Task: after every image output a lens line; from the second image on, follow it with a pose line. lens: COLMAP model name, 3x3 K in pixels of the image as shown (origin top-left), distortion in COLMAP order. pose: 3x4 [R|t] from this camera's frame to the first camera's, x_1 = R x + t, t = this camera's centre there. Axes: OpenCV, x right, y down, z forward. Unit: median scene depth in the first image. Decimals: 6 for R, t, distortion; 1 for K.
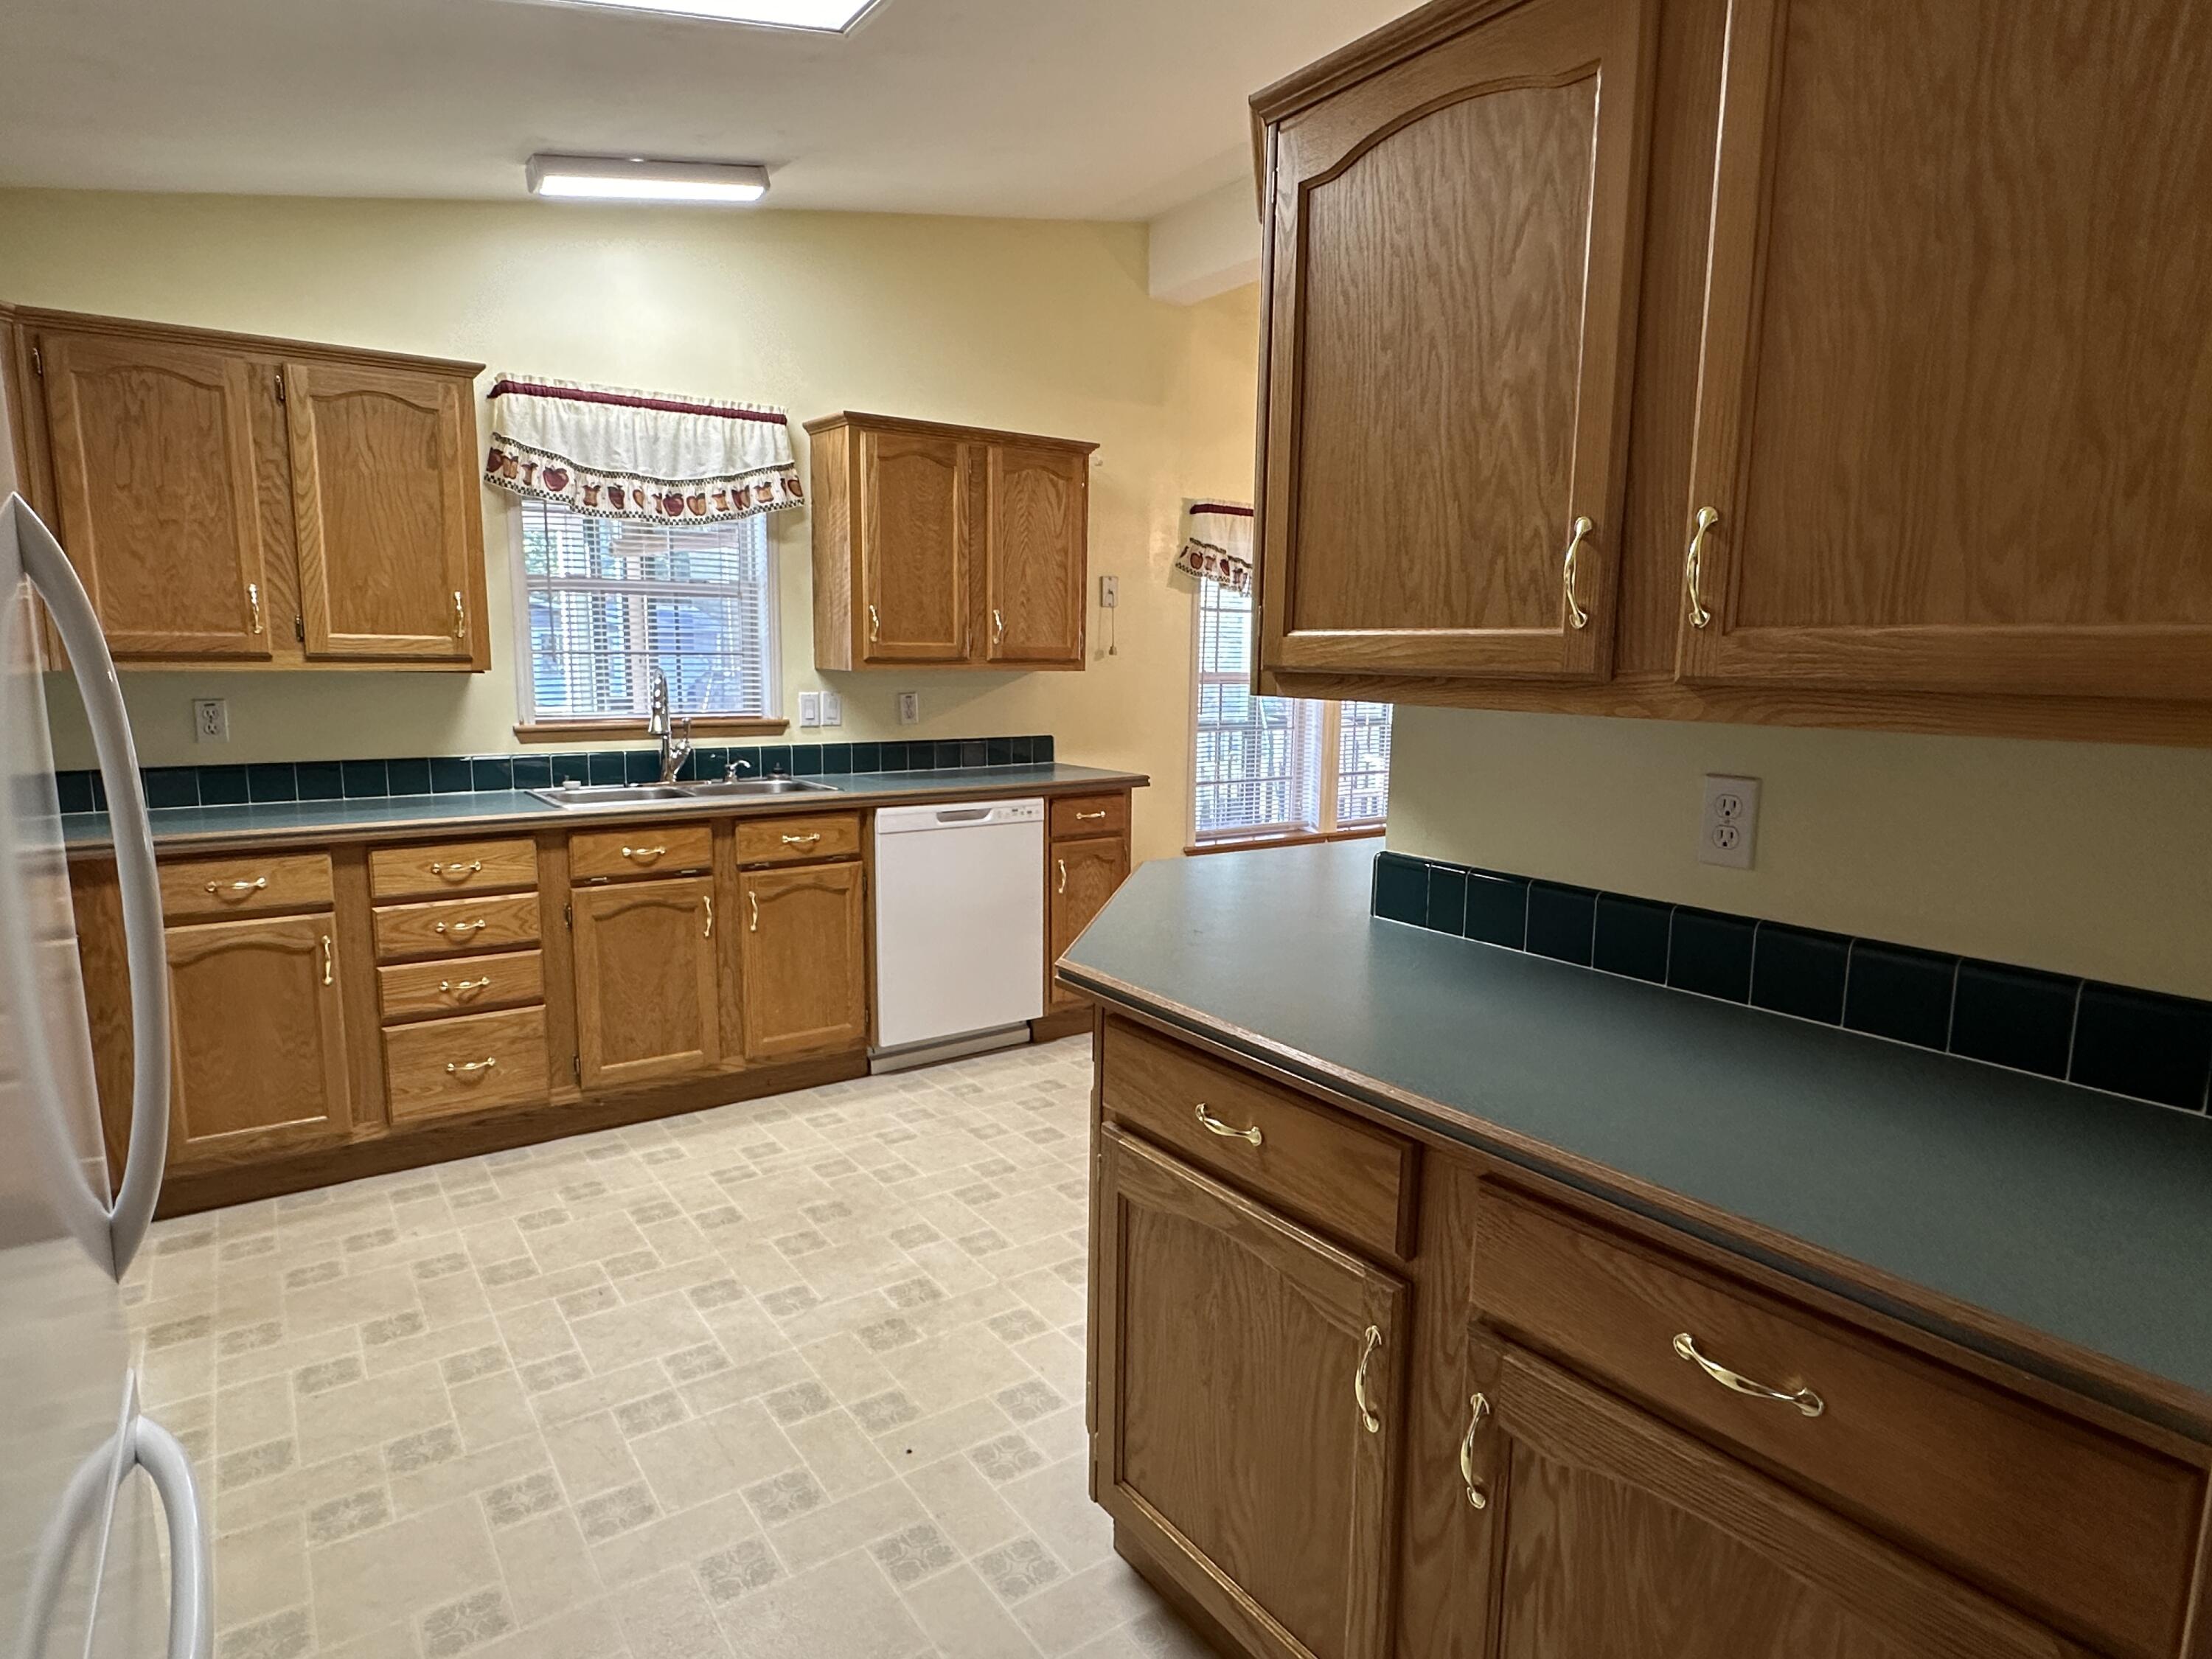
lens RADIAL K [[1216.3, 0, 1106.0], [0, 1216.3, 829.5], [0, 0, 1]] dist [-0.002585, -0.000546]
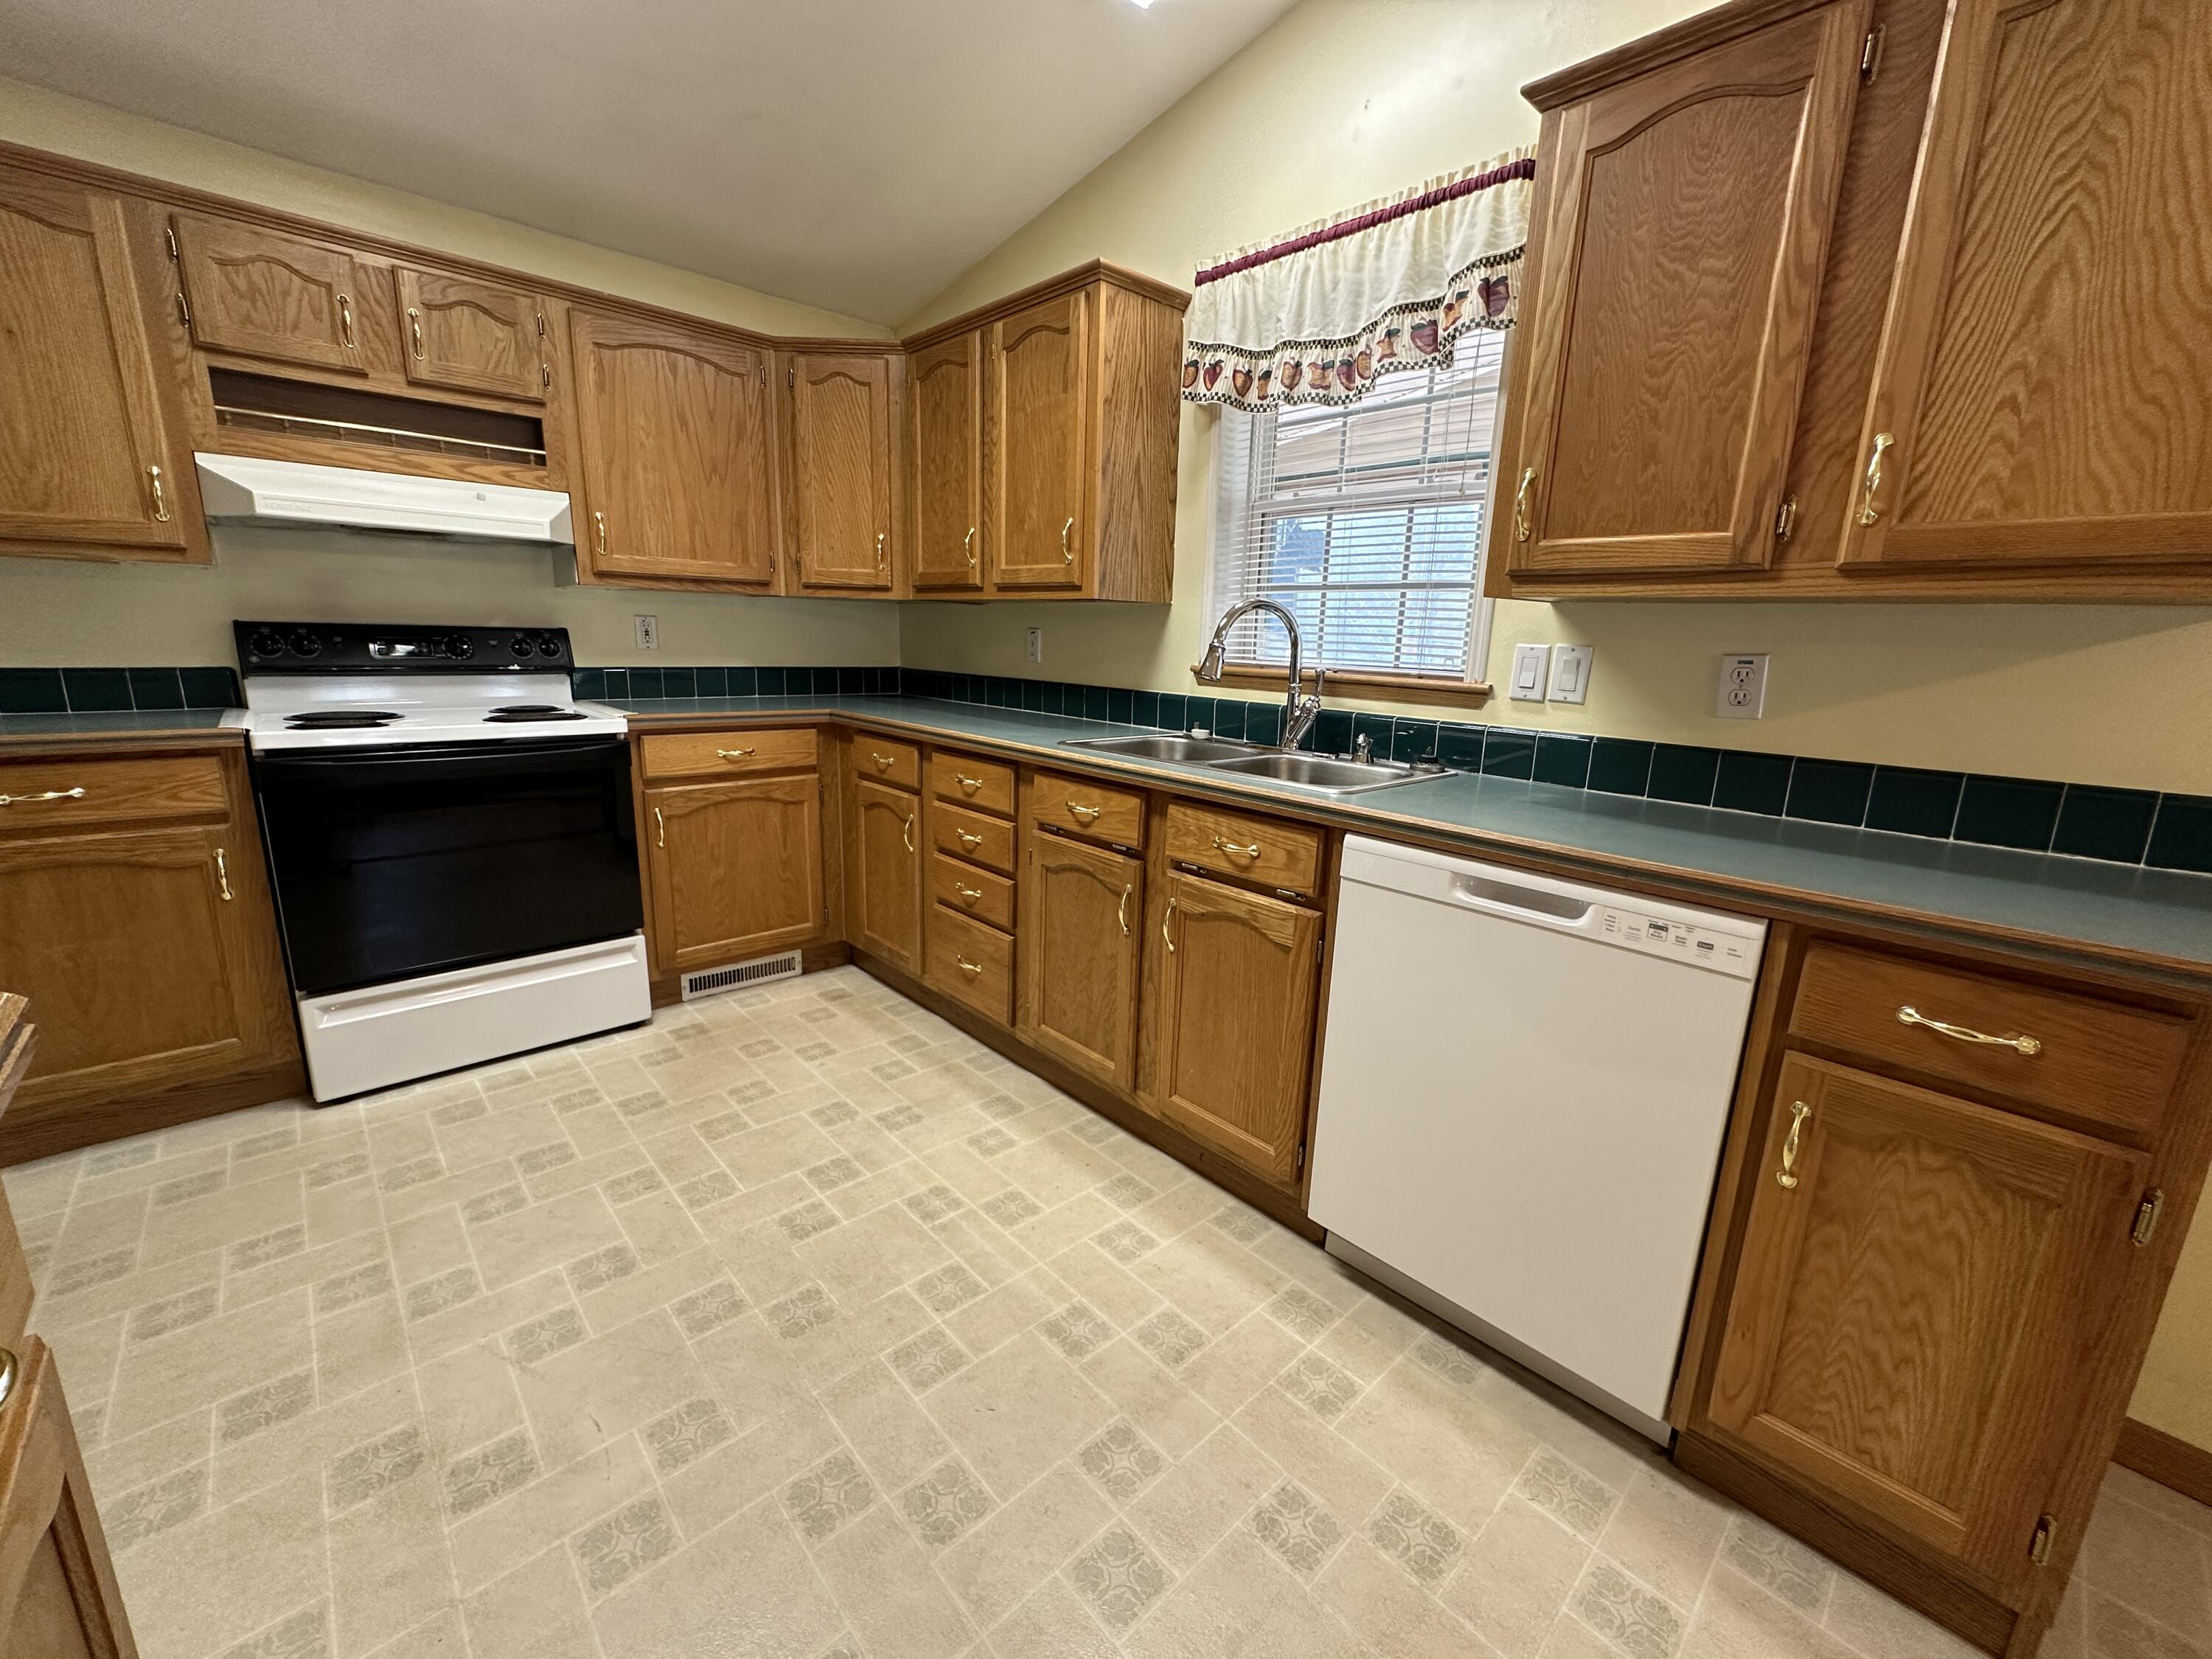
lens RADIAL K [[881.4, 0, 1109.5], [0, 881.4, 825.2], [0, 0, 1]] dist [-0.002530, -0.000056]
pose [[0.136497, 0.206483, -0.968882, 0.211526], [-0.174113, 0.967812, 0.181726, -0.082911], [0.975220, 0.143890, 0.168055, 0.892226]]
